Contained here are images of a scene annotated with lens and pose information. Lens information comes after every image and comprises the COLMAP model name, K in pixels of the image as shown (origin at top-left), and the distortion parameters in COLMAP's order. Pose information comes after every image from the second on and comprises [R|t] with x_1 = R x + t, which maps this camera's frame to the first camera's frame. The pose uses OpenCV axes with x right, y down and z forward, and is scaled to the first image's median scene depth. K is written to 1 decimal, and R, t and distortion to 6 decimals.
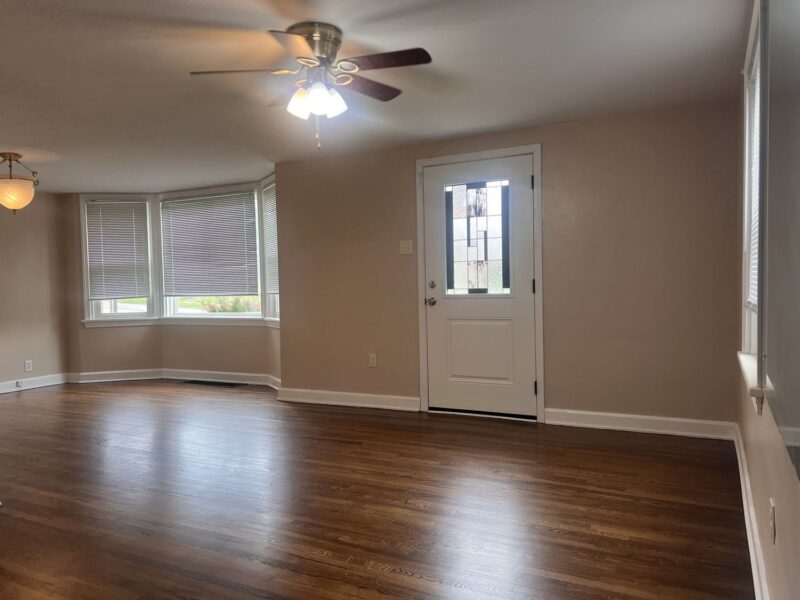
lens RADIAL K [[609.3, 0, 400.0], [0, 609.3, 300.0], [0, 0, 1]] dist [0.009580, 0.005048]
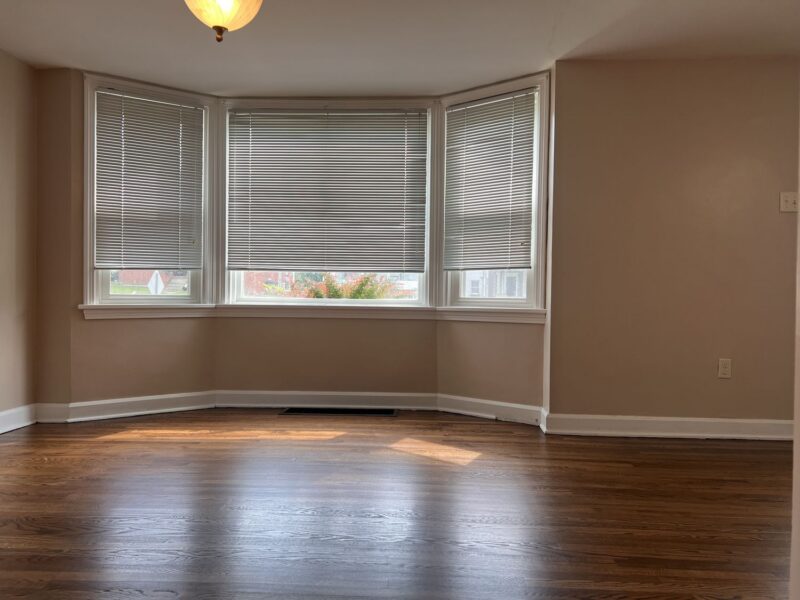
lens RADIAL K [[587.7, 0, 400.0], [0, 587.7, 300.0], [0, 0, 1]] dist [0.004782, -0.000578]
pose [[0.908873, 0.027223, 0.416183, -0.479061], [-0.021404, 0.999597, -0.018640, 0.031711], [-0.416522, 0.008034, 0.909090, 0.407661]]
